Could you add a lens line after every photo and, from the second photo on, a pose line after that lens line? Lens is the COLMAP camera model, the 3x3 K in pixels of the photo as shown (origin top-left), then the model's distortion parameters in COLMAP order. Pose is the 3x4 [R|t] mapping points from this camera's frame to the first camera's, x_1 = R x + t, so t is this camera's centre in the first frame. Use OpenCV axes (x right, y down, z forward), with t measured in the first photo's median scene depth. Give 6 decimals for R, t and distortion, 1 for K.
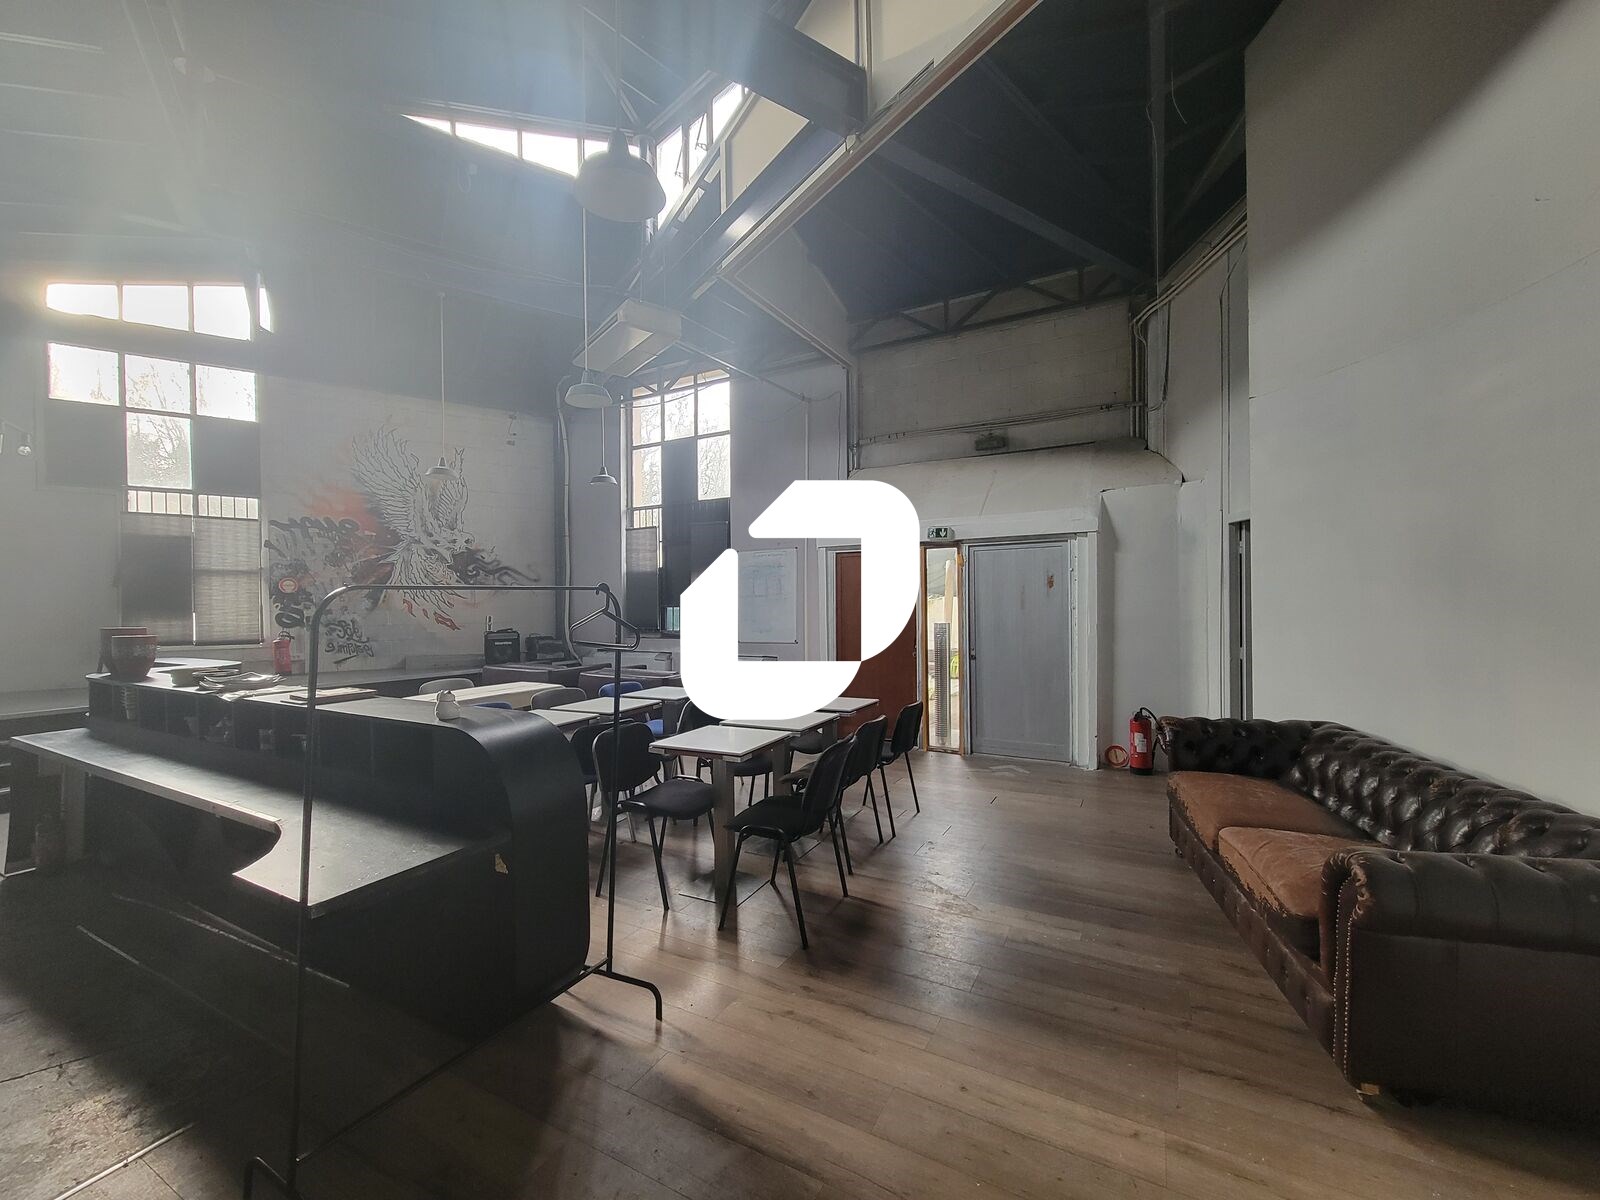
lens RADIAL K [[648.1, 0, 797.8], [0, 648.1, 608.5], [0, 0, 1]] dist [-0.000515, -0.000039]
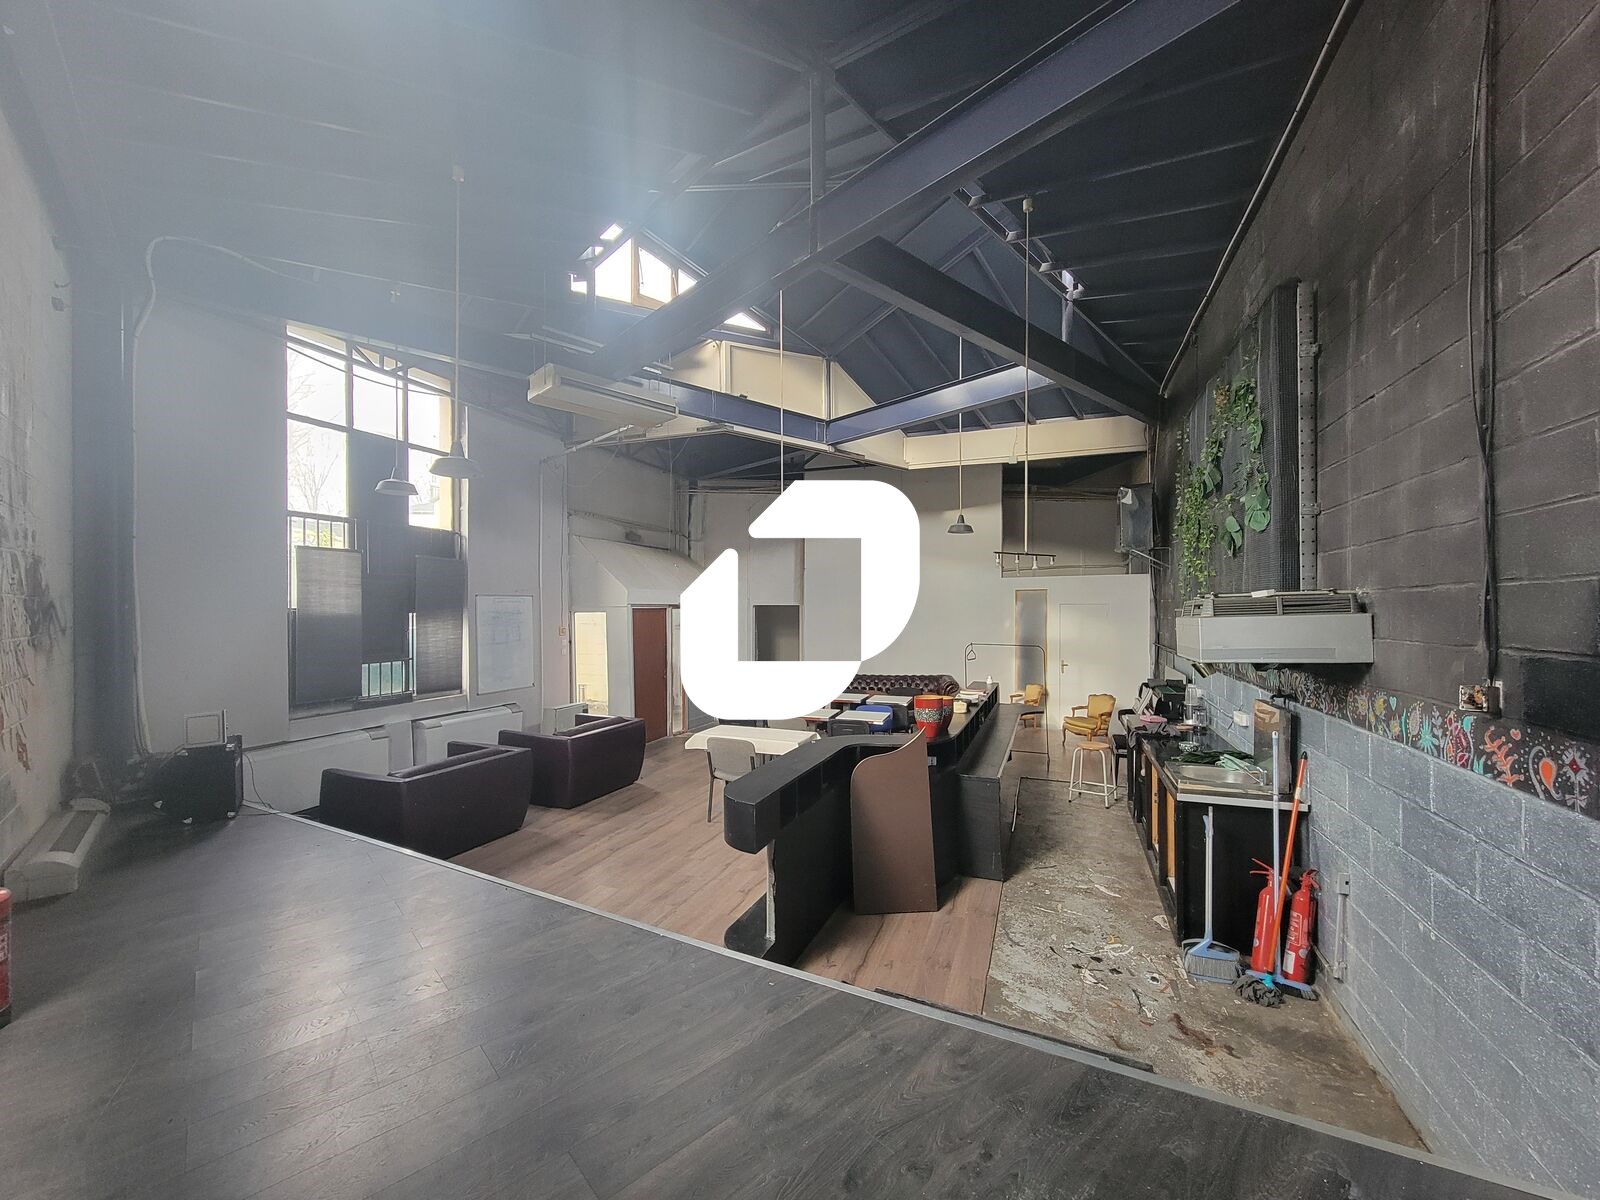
lens RADIAL K [[648.1, 0, 797.8], [0, 648.1, 608.5], [0, 0, 1]] dist [-0.000515, -0.000039]
pose [[-0.123019, 0.007276, 0.992378, -0.973424], [0.009864, 0.999933, -0.006109, -0.055294], [-0.992355, 0.009037, -0.123082, 0.617085]]
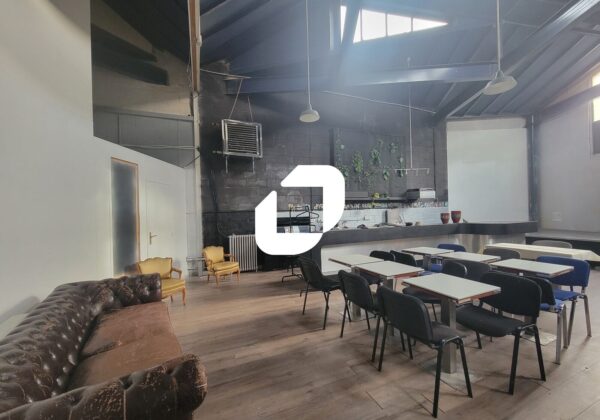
lens RADIAL K [[241.6, 0, 299.1], [0, 241.6, 219.2], [0, 0, 1]] dist [0.000019, 0.000043]
pose [[-0.635877, 0.052113, -0.770029, 0.286989], [0.027780, 0.998617, 0.044643, -0.004487], [0.771290, 0.006997, -0.636445, 0.535650]]
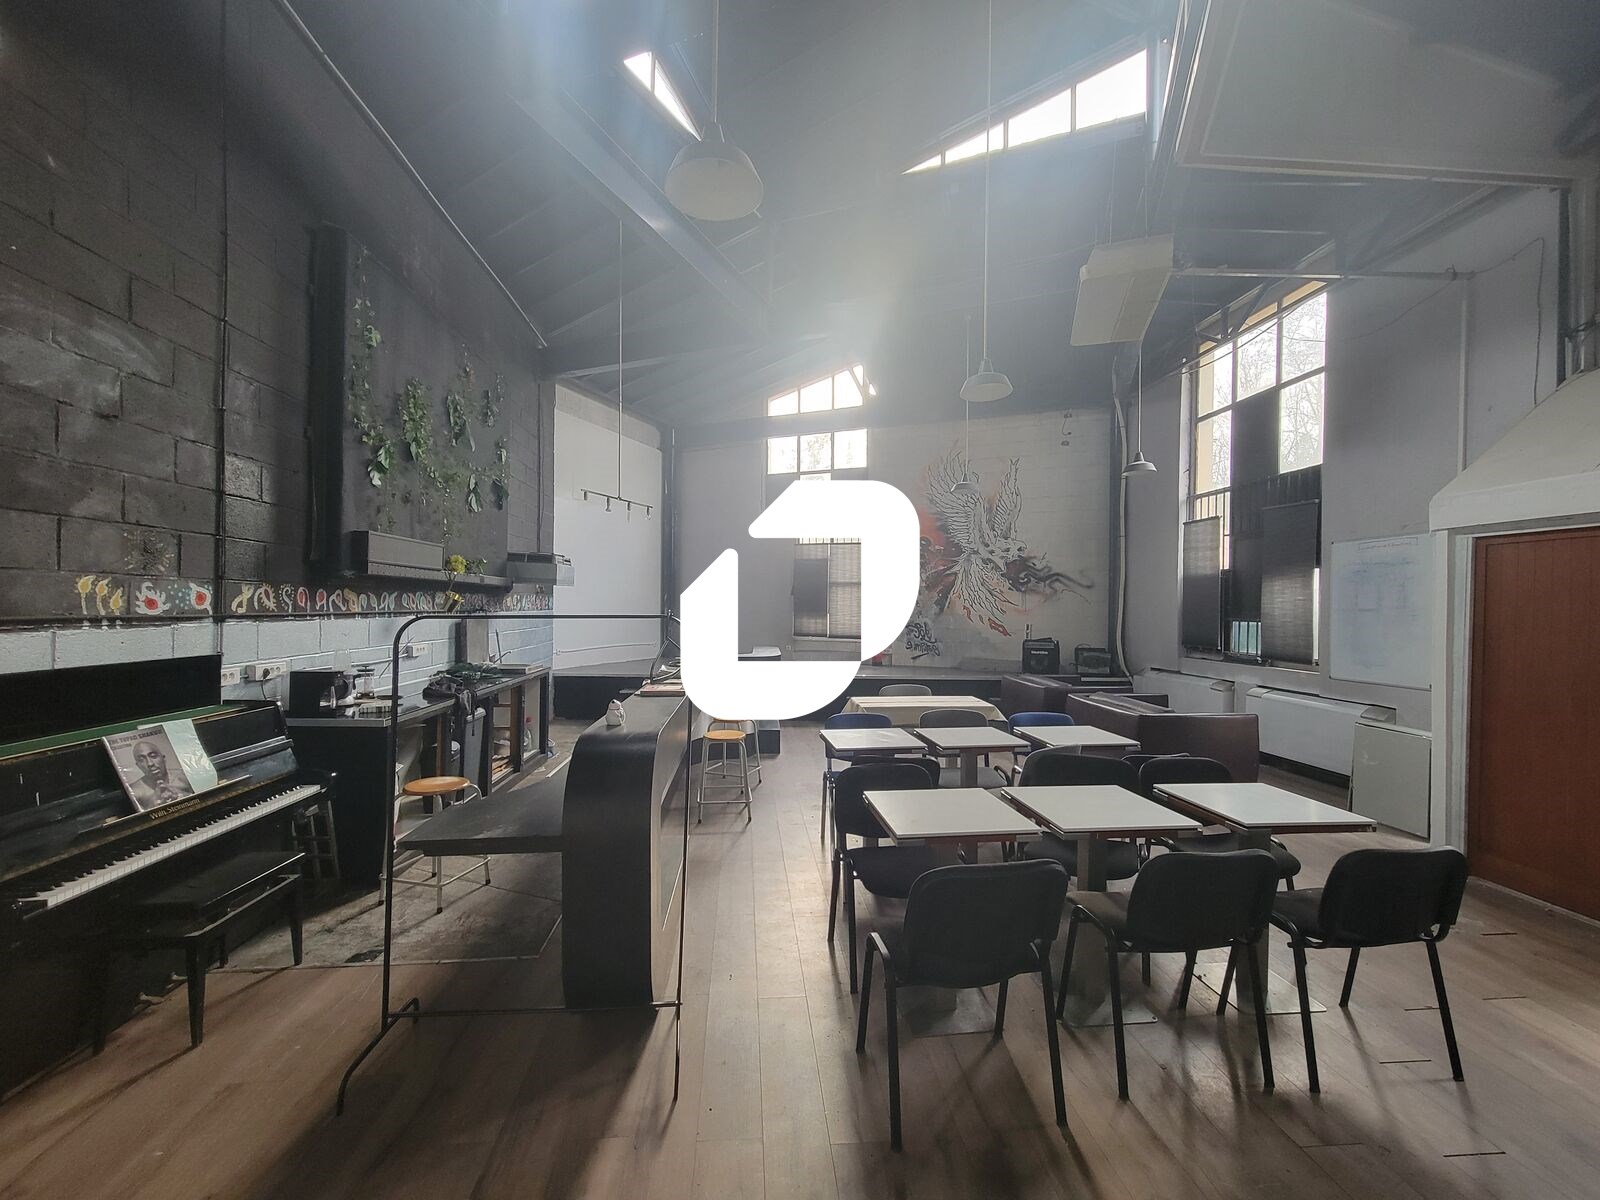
lens RADIAL K [[648.1, 0, 797.8], [0, 648.1, 608.5], [0, 0, 1]] dist [-0.000515, -0.000039]
pose [[0.547900, 0.019609, -0.836314, 0.153861], [-0.021670, 0.999722, 0.009243, -0.013349], [0.836263, 0.013059, 0.548173, 0.161433]]
